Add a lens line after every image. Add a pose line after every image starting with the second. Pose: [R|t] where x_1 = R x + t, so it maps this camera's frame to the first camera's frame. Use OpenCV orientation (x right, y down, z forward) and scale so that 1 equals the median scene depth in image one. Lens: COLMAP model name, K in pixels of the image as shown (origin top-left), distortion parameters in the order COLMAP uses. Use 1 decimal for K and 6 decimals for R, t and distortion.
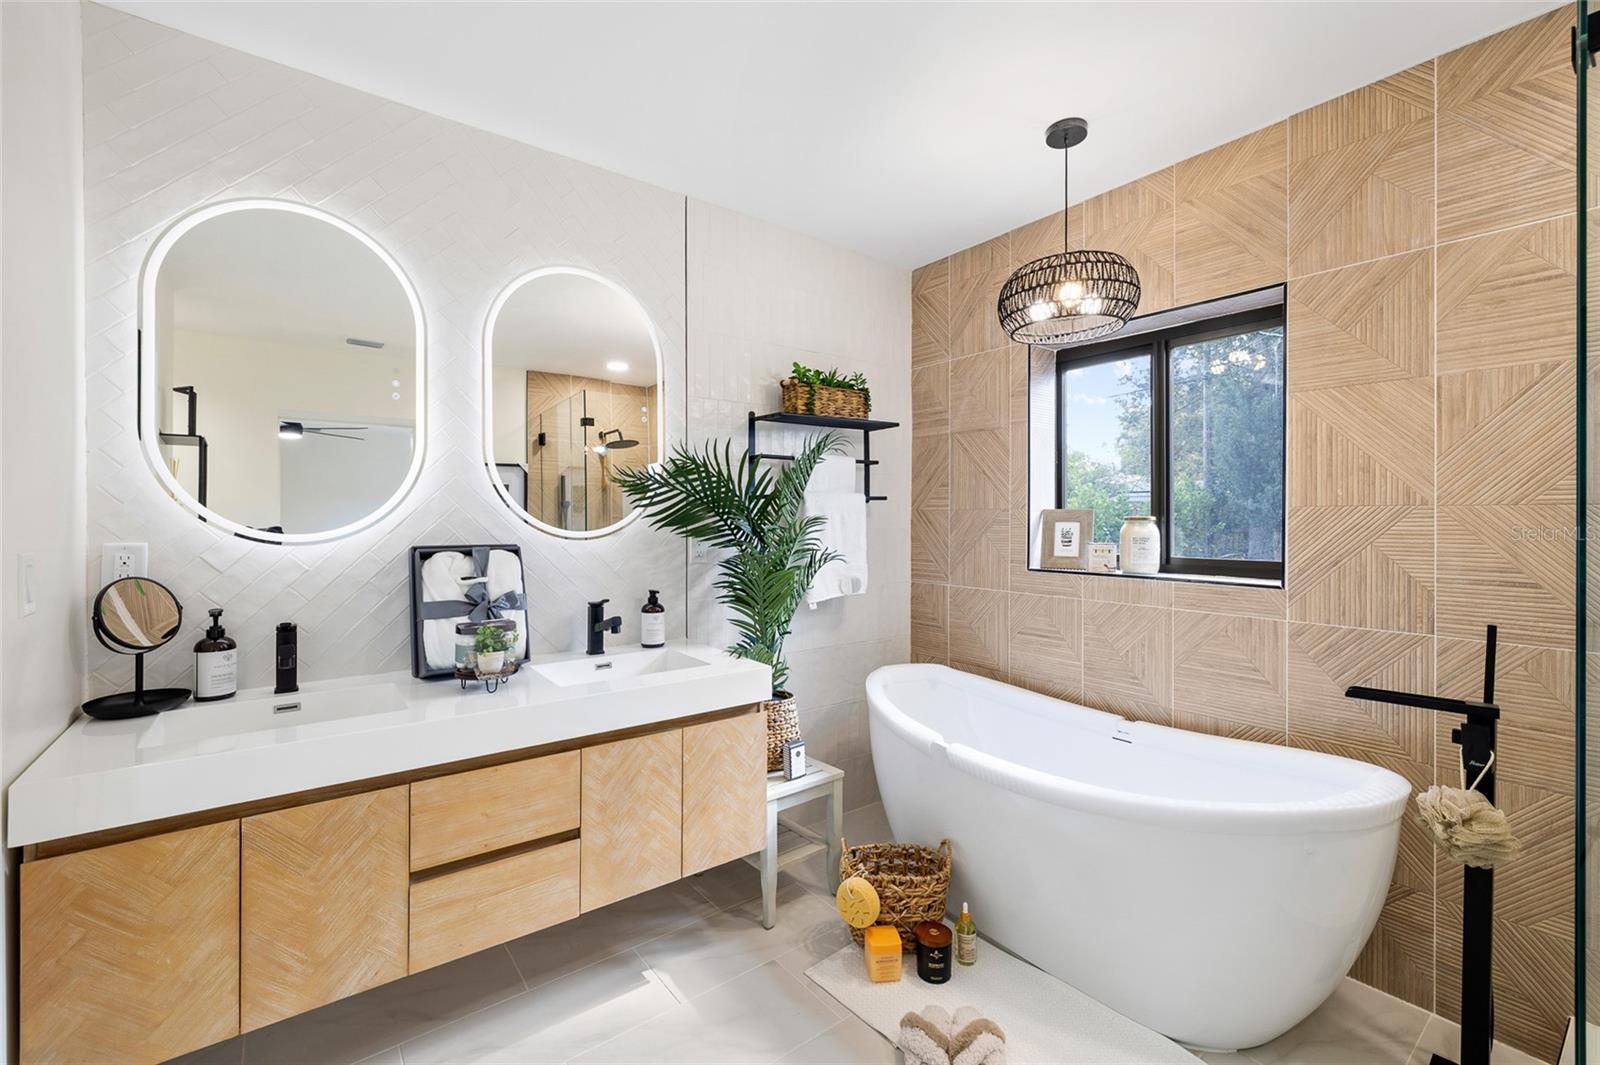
lens RADIAL K [[676.8, 0, 797.8], [0, 676.8, 525.5], [0, 0, 1]] dist [-0.000548, 0.000084]
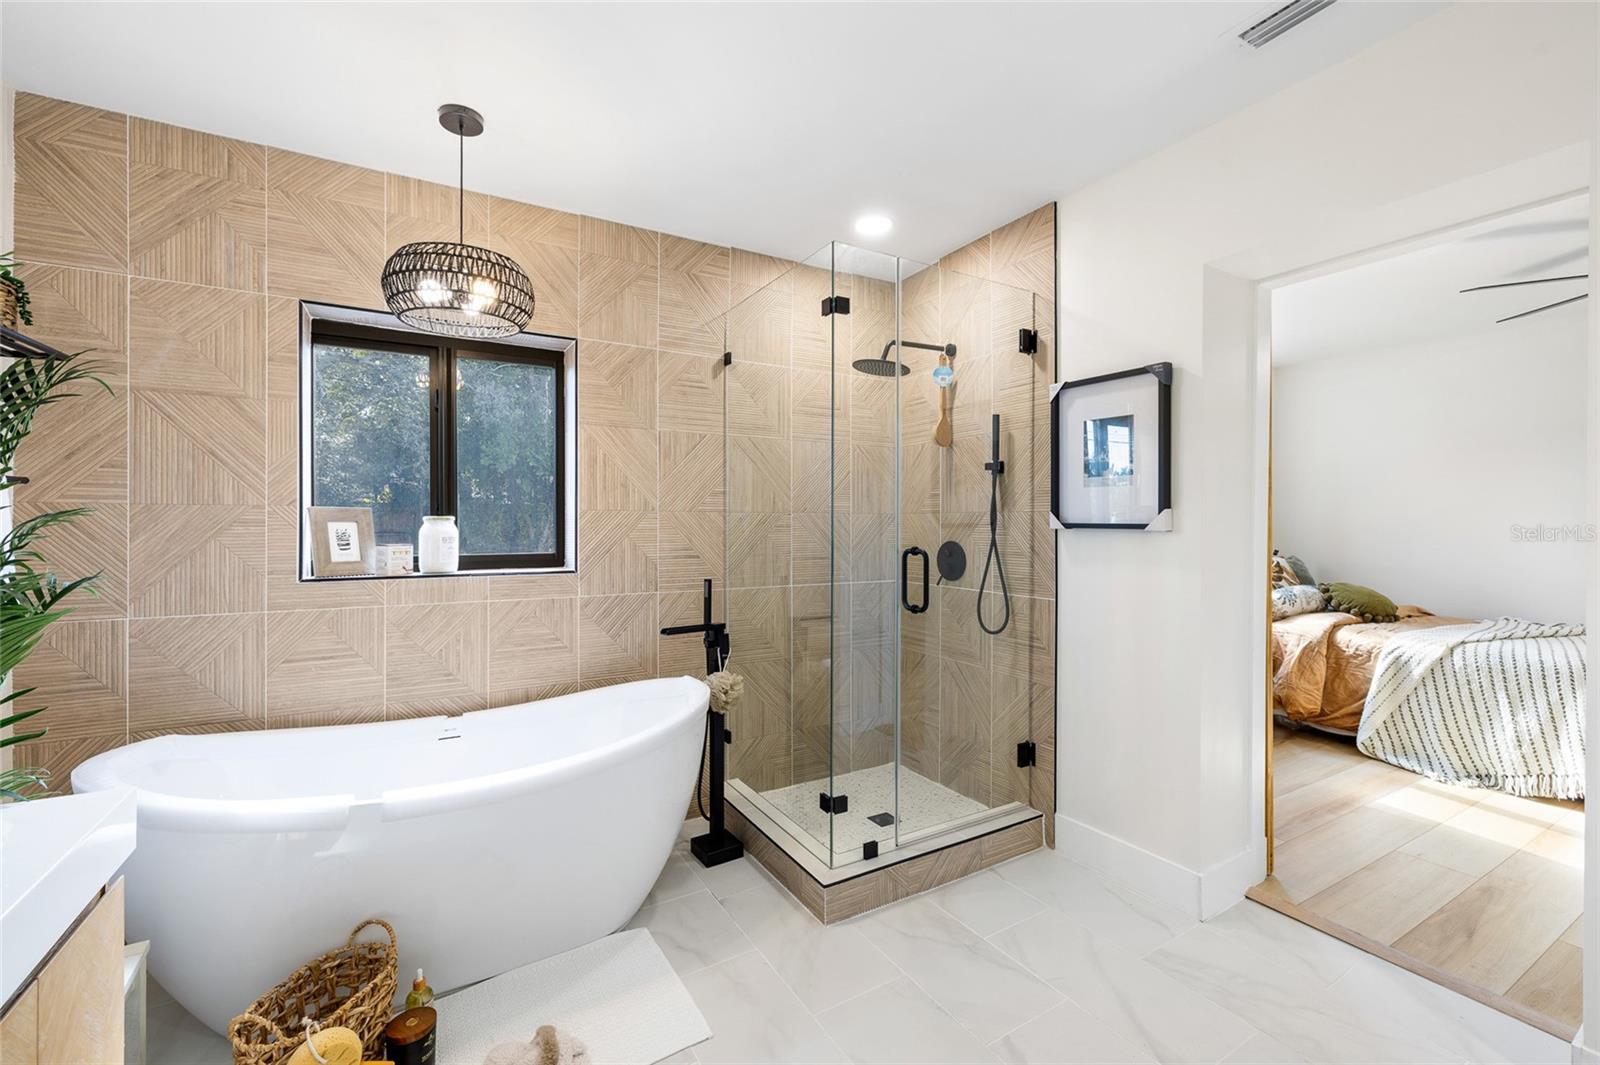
lens RADIAL K [[669.7, 0, 800.0], [0, 669.7, 532.5], [0, 0, 1]] dist [0.000836, -0.000085]
pose [[0.113467, -0.013199, 0.993454, -0.488727], [0.009352, 0.999882, 0.012216, 0.004046], [-0.993498, 0.007904, 0.113577, 0.395480]]
